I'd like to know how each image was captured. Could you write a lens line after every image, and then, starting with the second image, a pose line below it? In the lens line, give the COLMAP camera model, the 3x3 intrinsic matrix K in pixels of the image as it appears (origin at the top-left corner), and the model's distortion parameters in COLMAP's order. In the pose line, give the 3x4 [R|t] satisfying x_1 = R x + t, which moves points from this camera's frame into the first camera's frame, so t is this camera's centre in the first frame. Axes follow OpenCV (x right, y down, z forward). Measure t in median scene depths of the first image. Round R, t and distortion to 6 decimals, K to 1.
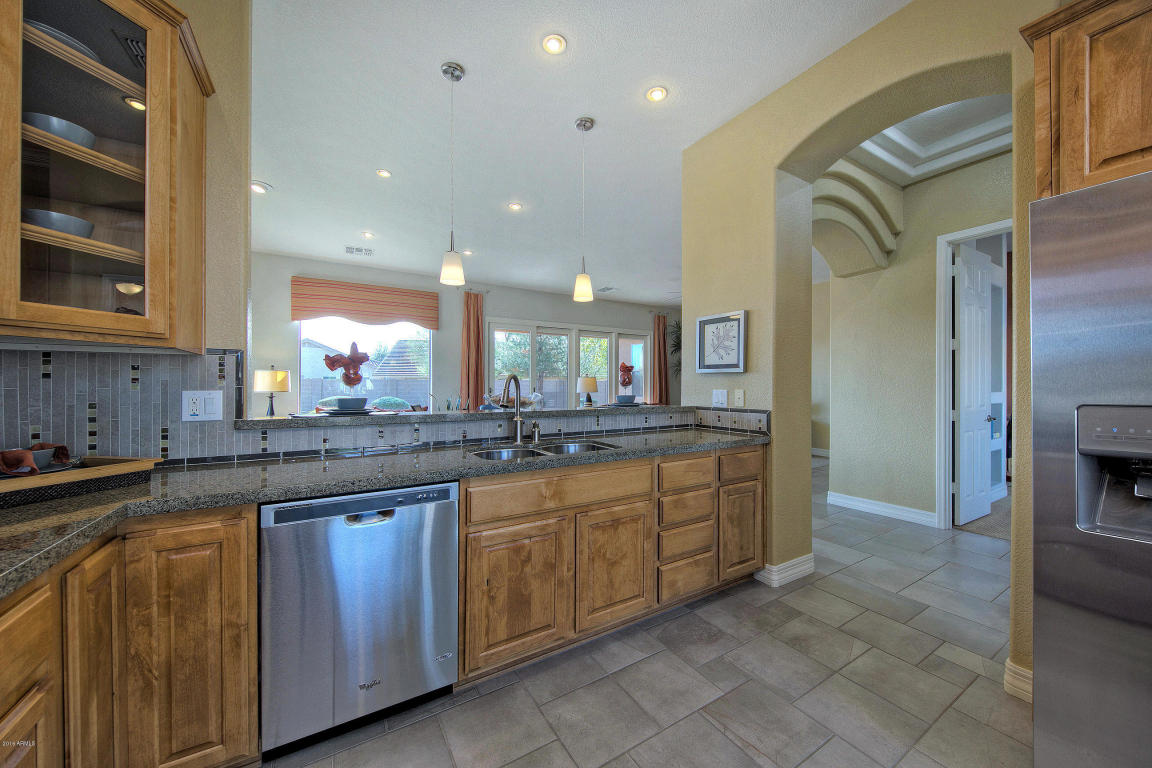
lens RADIAL K [[412.8, 0, 573.3], [0, 412.8, 389.3], [0, 0, 1]] dist [0.000002, -0.002030]
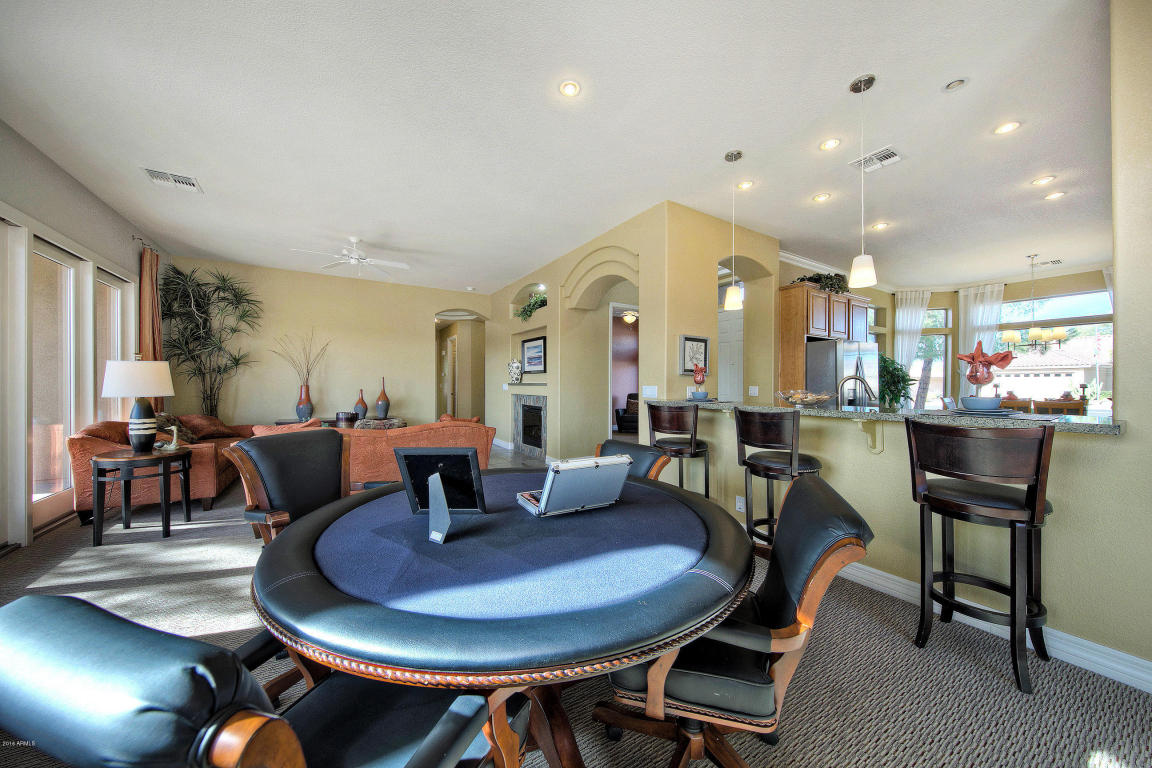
lens RADIAL K [[388.0, 0, 574.6], [0, 388.0, 389.6], [0, 0, 1]] dist [-0.007394, -0.000256]
pose [[-0.025589, -0.018196, 0.999507, -1.400809], [0.000341, 0.999834, 0.018211, -0.020476], [-0.999672, 0.000807, -0.025578, 2.016219]]
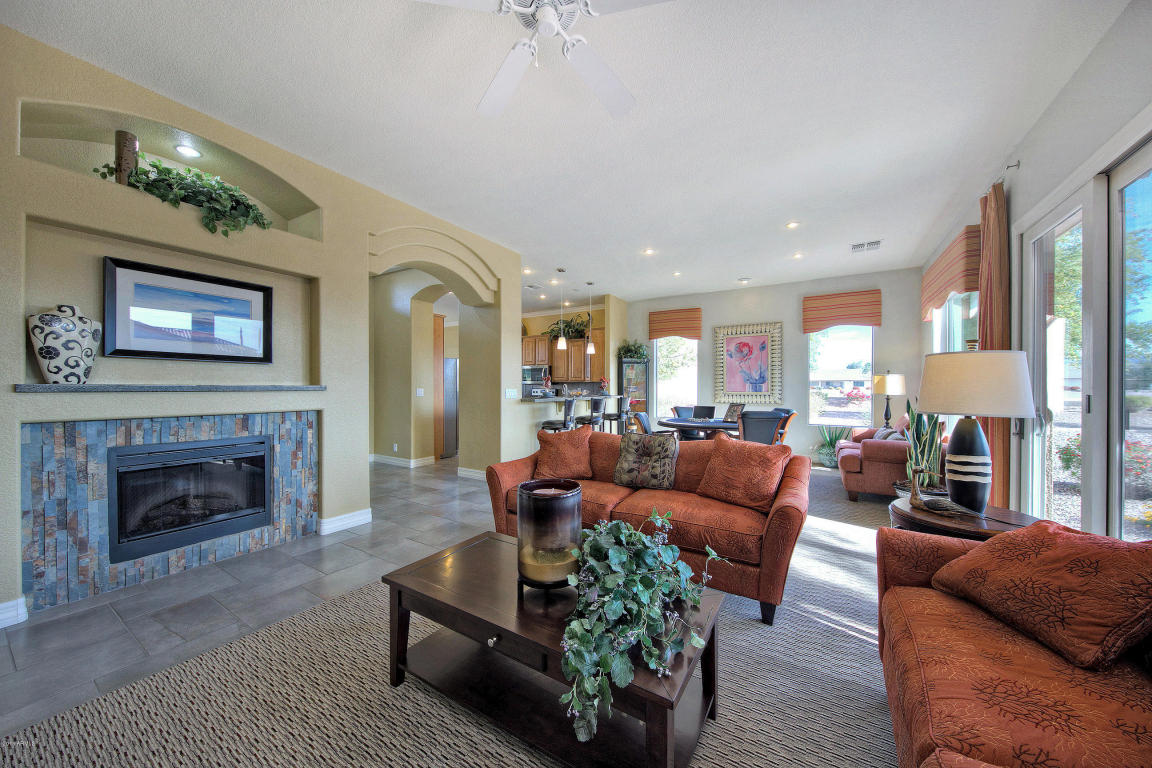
lens RADIAL K [[388.0, 0, 575.3], [0, 388.0, 385.7], [0, 0, 1]] dist [-0.007394, -0.000256]
pose [[-0.889726, -0.007613, -0.456431, 1.275626], [-0.009259, 0.999956, 0.001370, -0.026374], [0.456400, 0.005445, -0.889758, 3.981226]]
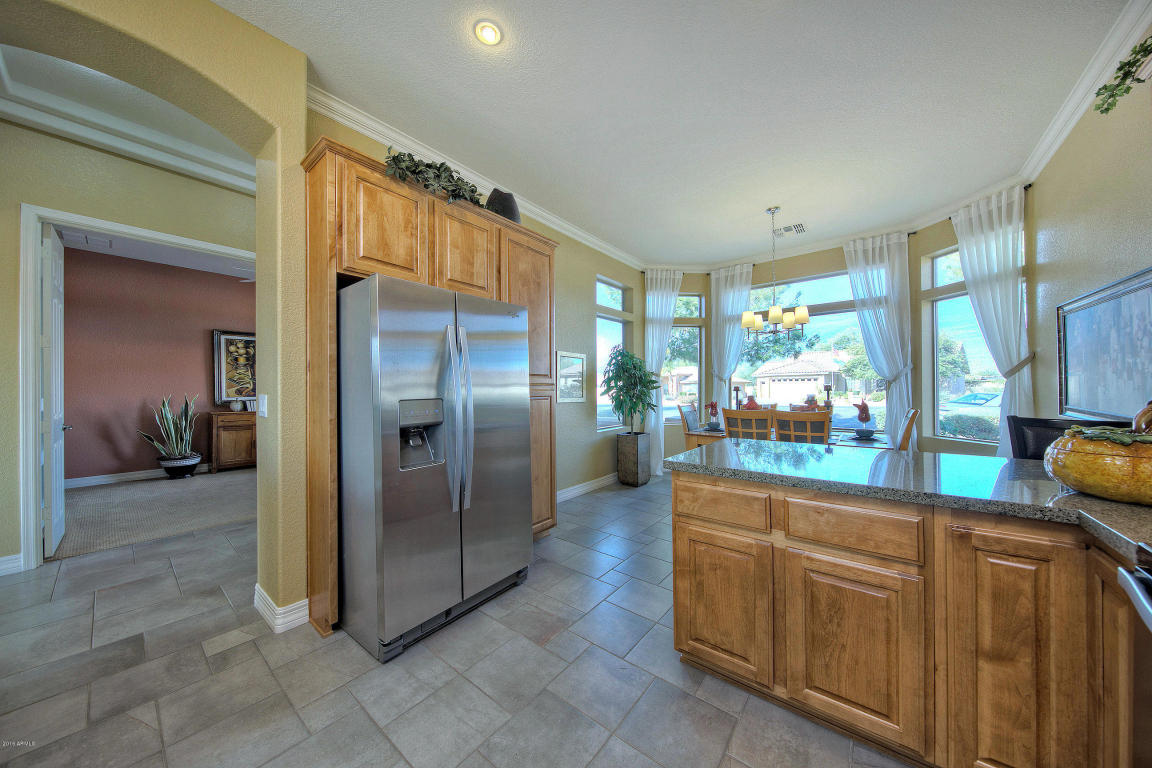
lens RADIAL K [[388.0, 0, 574.2], [0, 388.0, 382.6], [0, 0, 1]] dist [-0.007394, -0.000256]
pose [[-0.357047, 0.021238, 0.933845, -0.297568], [0.010303, 0.999770, -0.018798, 0.000421], [-0.934029, 0.002909, -0.357184, 0.439574]]
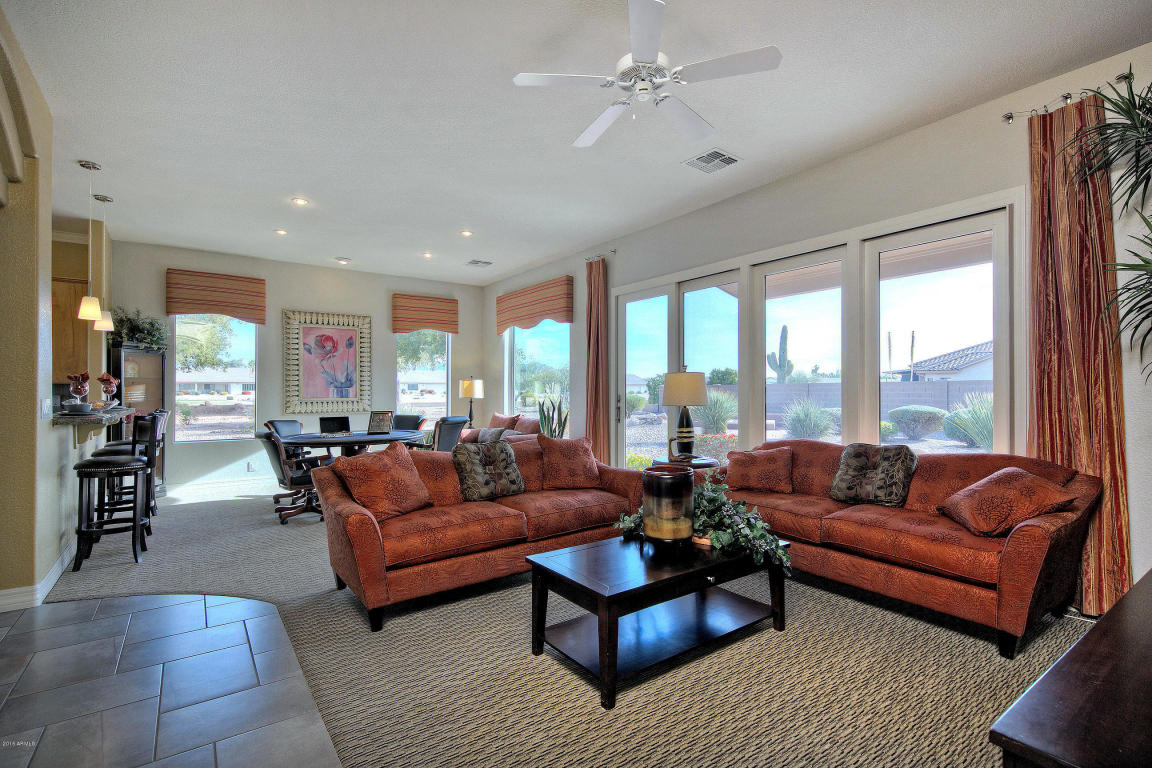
lens RADIAL K [[521.9, 0, 578.9], [0, 521.9, 384.4], [0, 0, 1]] dist [0.004065, -0.000028]
pose [[0.112845, -0.015693, -0.993489, 2.199391], [-0.000975, 0.999873, -0.015905, -0.019787], [0.993612, 0.002763, 0.112815, 2.964384]]
